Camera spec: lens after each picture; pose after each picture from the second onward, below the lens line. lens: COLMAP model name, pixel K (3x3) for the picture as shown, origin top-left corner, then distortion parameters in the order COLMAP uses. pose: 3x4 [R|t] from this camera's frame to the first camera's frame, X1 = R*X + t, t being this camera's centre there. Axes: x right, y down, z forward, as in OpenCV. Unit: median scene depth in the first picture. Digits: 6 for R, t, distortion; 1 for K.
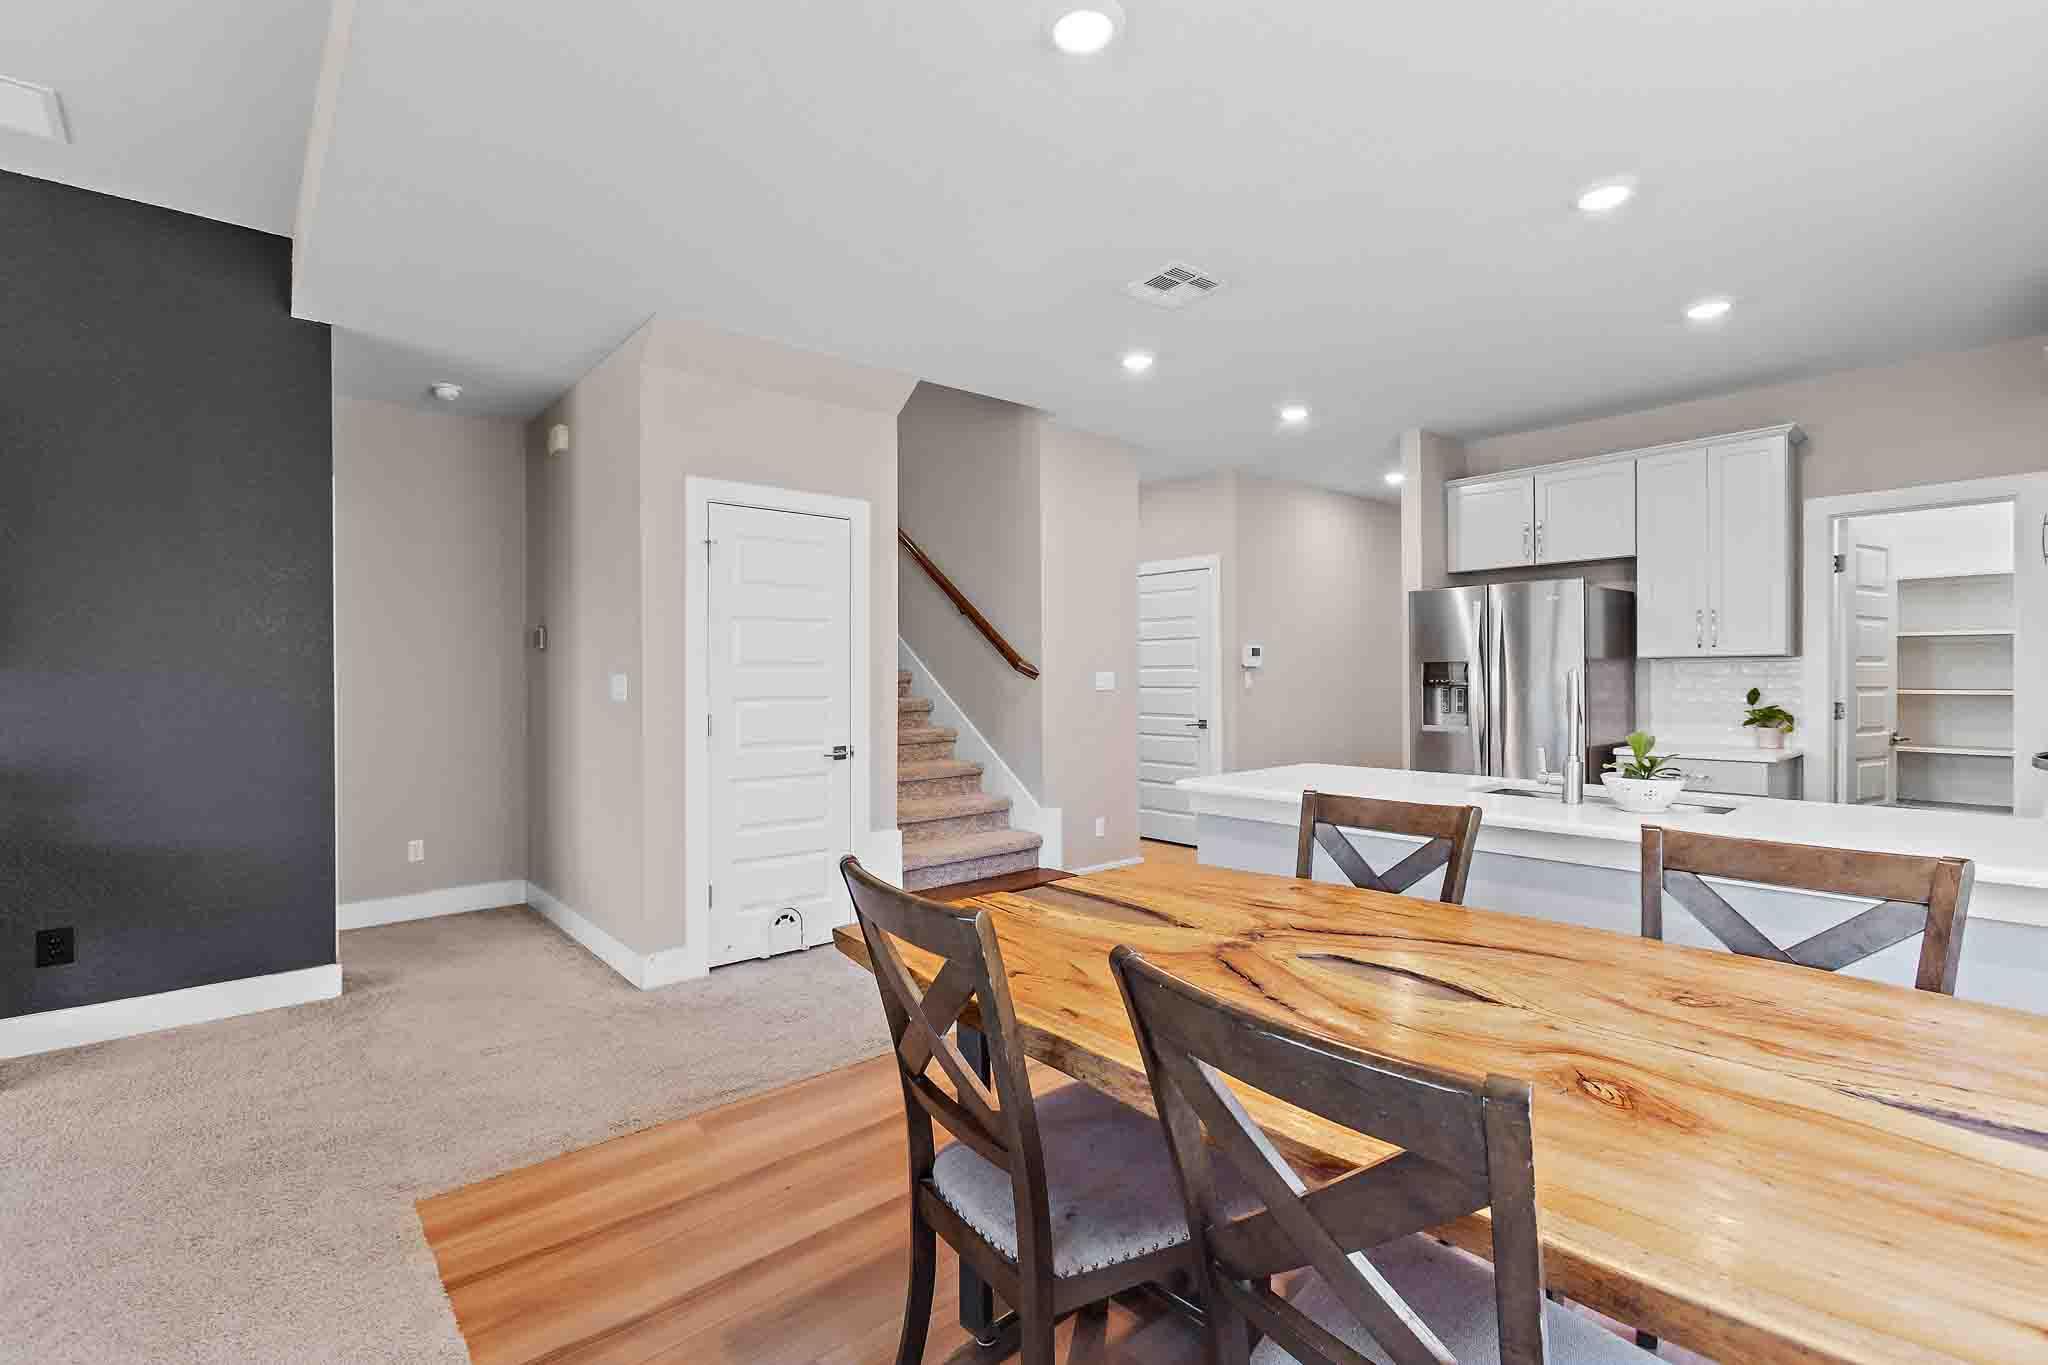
lens RADIAL K [[919.3, 0, 1007.2], [0, 919.3, 681.3], [0, 0, 1]] dist [-0.009287, 0.004552]
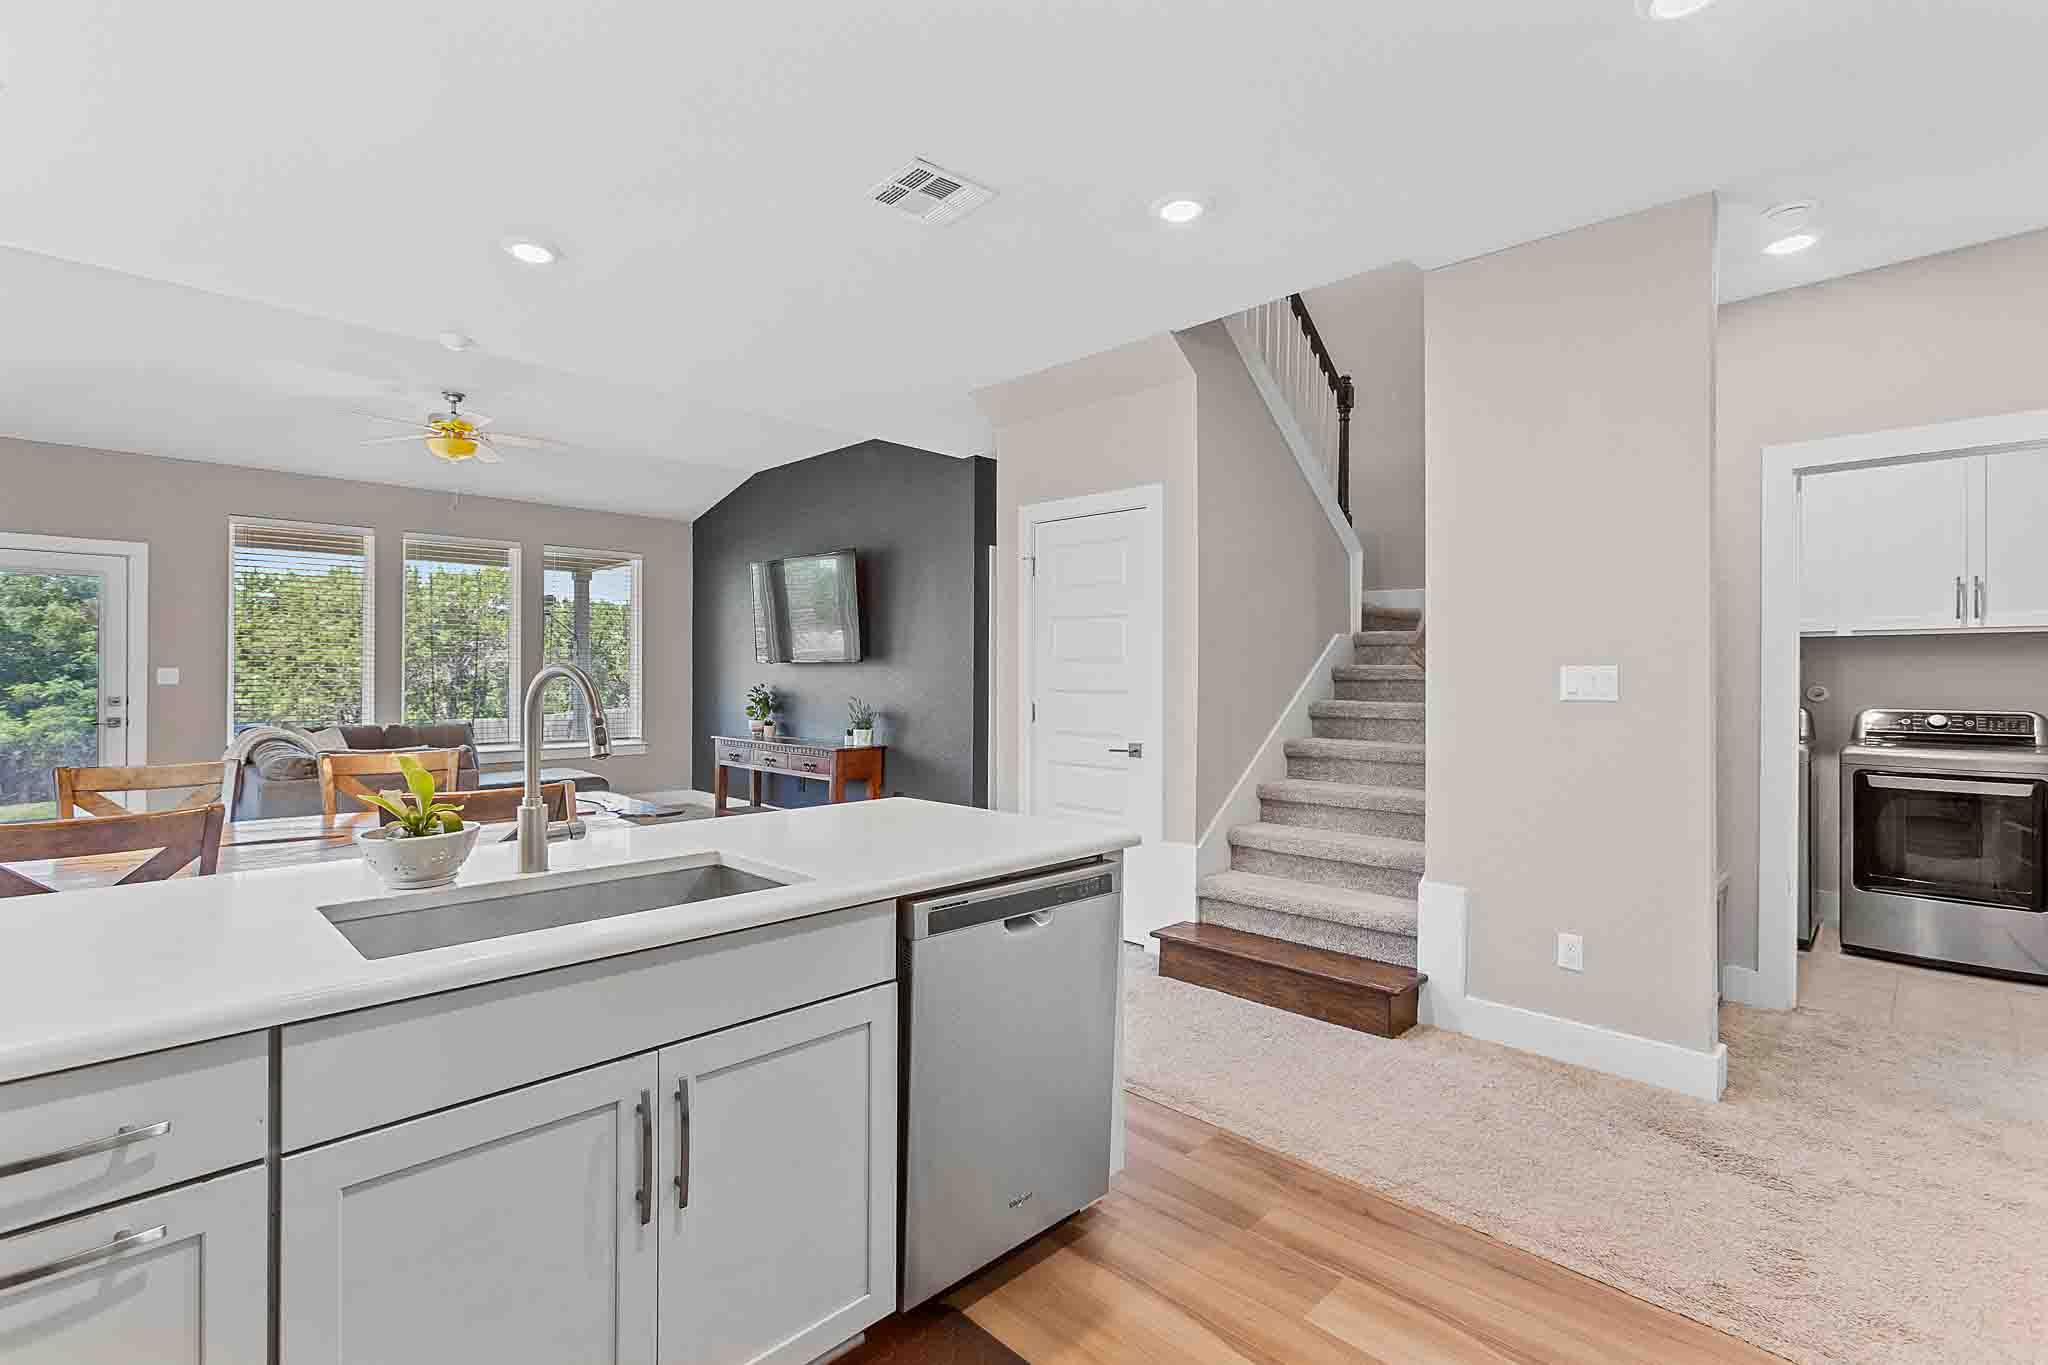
lens RADIAL K [[919.3, 0, 1003.1], [0, 919.3, 673.2], [0, 0, 1]] dist [-0.009287, 0.004552]
pose [[0.067975, 0.005389, -0.997672, 0.818635], [-0.008540, 0.999952, 0.004820, -0.008284], [0.997650, 0.008192, 0.068018, 0.872561]]
